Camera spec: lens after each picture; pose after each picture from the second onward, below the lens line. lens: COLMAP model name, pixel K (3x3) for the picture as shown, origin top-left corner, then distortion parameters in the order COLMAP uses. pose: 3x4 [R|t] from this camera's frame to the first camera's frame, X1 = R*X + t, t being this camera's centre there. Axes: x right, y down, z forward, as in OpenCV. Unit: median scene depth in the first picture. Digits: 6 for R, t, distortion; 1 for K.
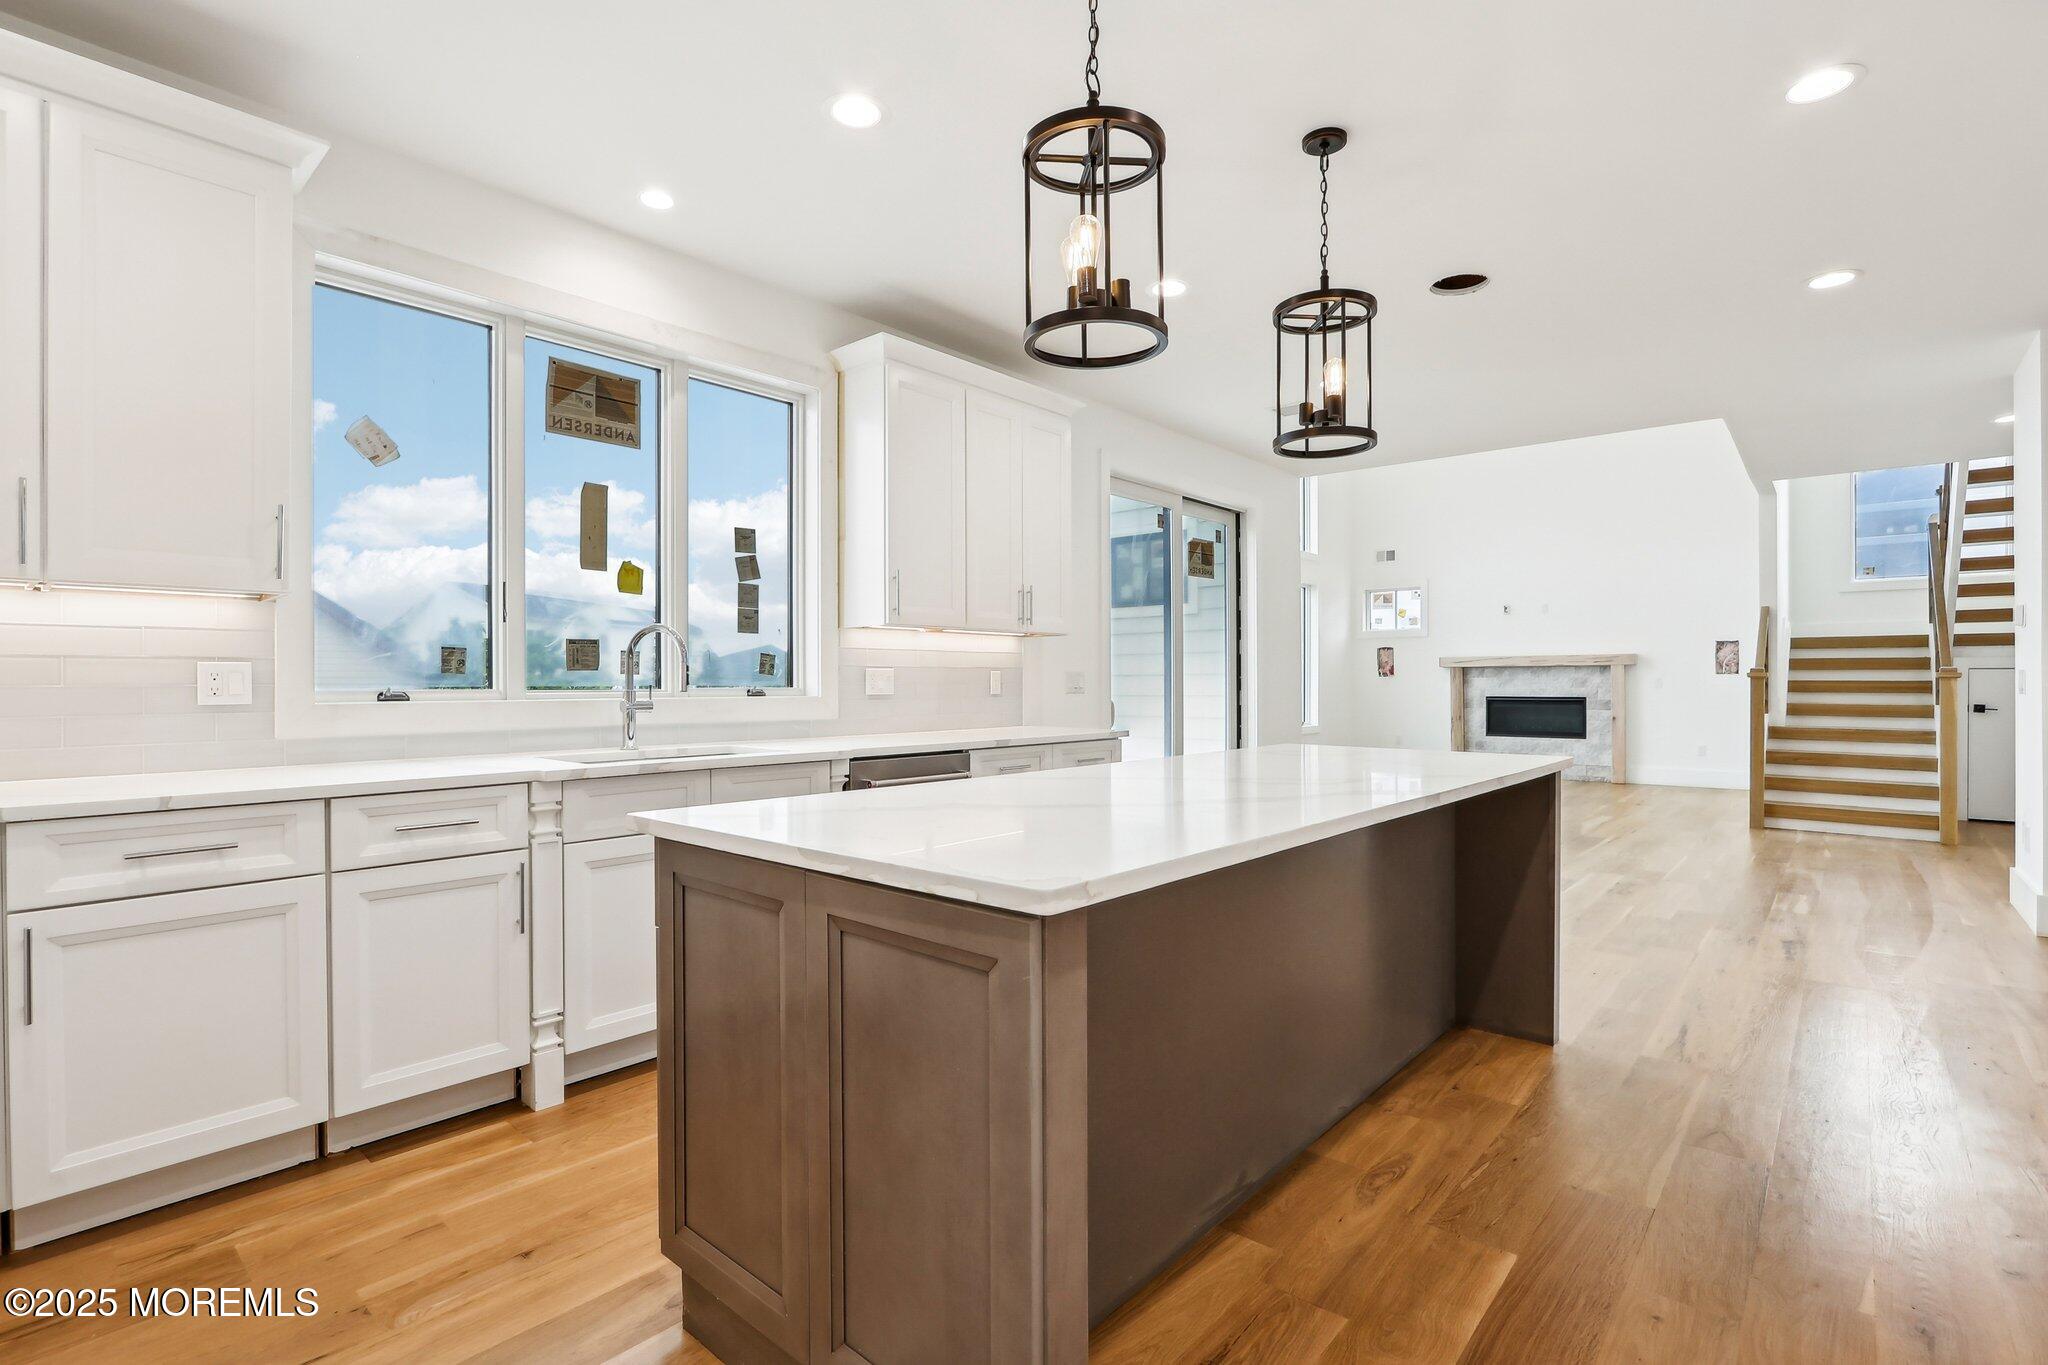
lens RADIAL K [[945.7, 0, 1030.4], [0, 945.7, 683.6], [0, 0, 1]] dist [-0.010006, -0.001175]
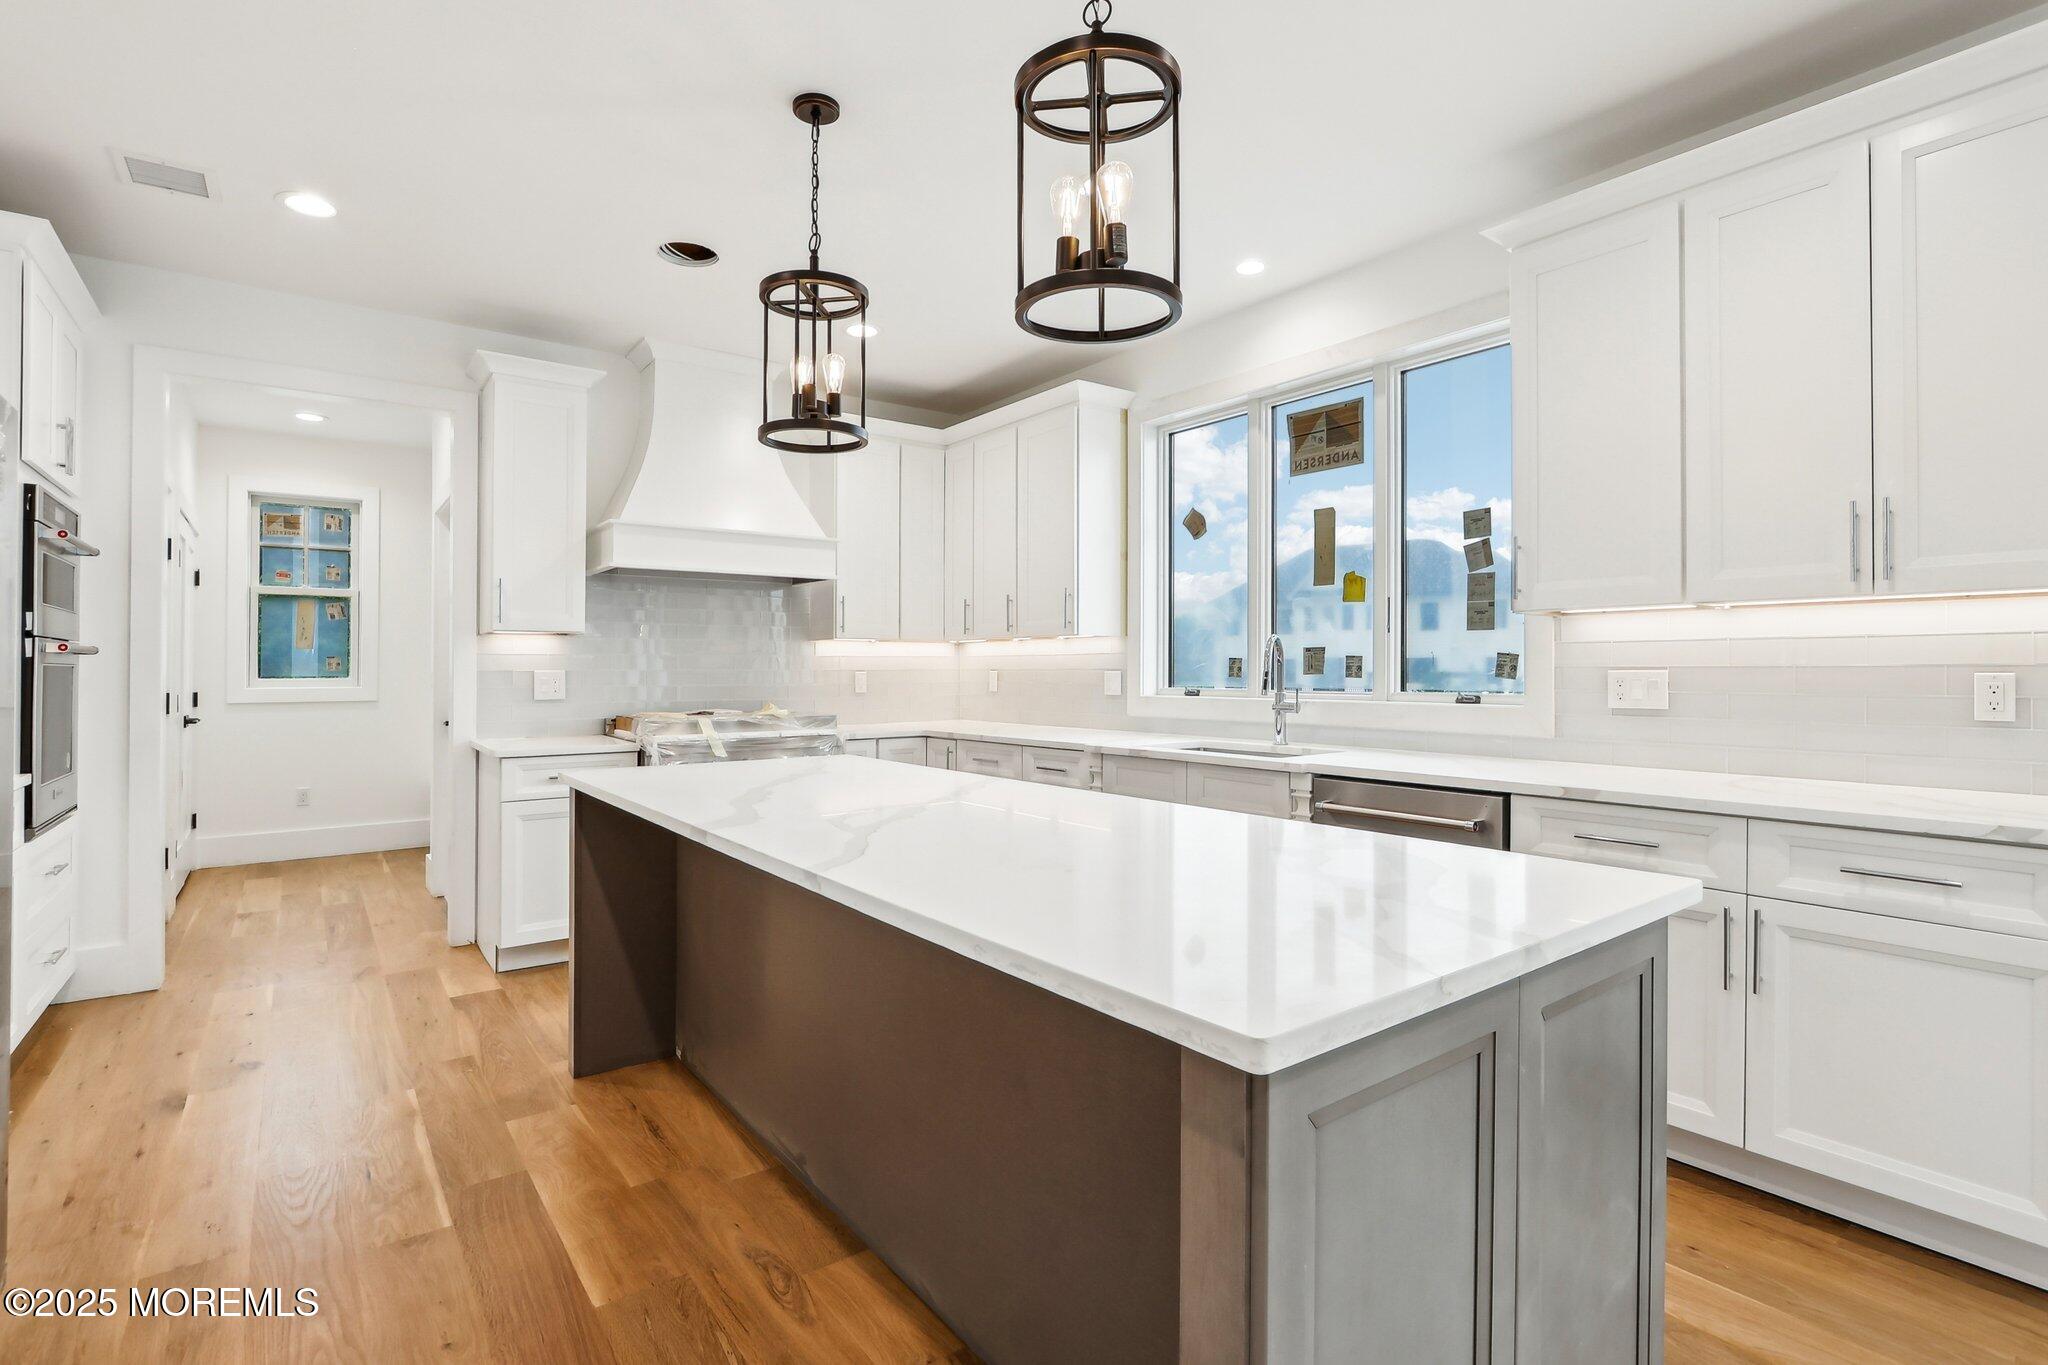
lens RADIAL K [[964.4, 0, 1004.1], [0, 964.4, 669.7], [0, 0, 1]] dist [-0.016858, 0.000876]
pose [[-0.207692, 0.001824, -0.978193, 0.679616], [-0.000057, 0.999998, 0.001877, -0.019646], [0.978194, 0.000446, -0.207692, 0.791923]]
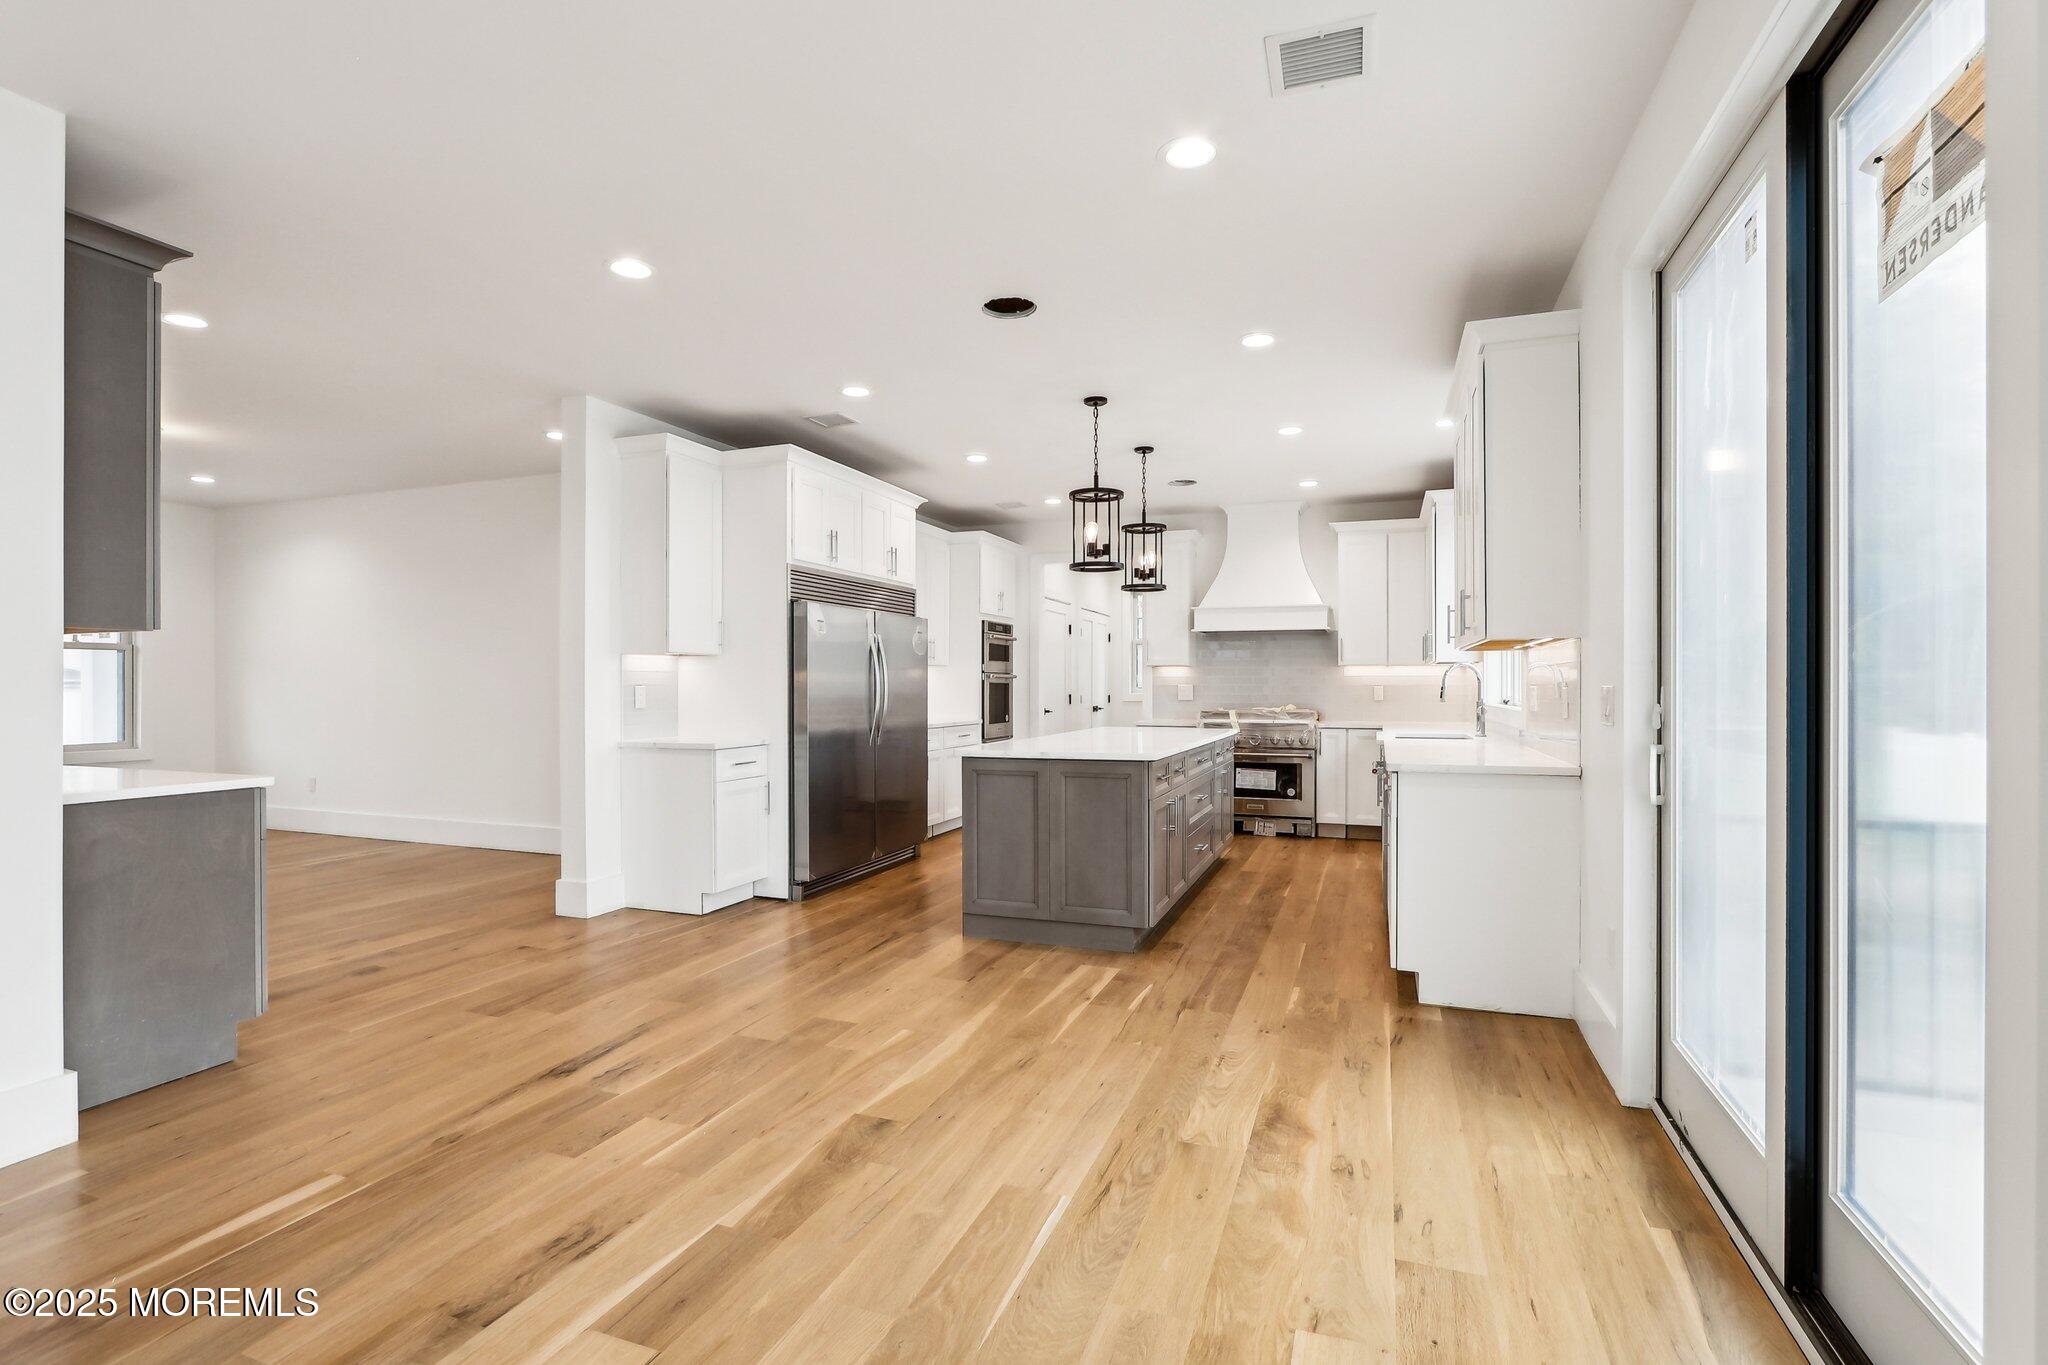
lens RADIAL K [[964.4, 0, 1032.9], [0, 964.4, 680.0], [0, 0, 1]] dist [-0.016858, 0.000876]
pose [[-0.929821, 0.003614, -0.367994, 0.811453], [0.005739, 0.999973, -0.004682, -0.021645], [0.367967, -0.006466, -0.929816, 1.971627]]
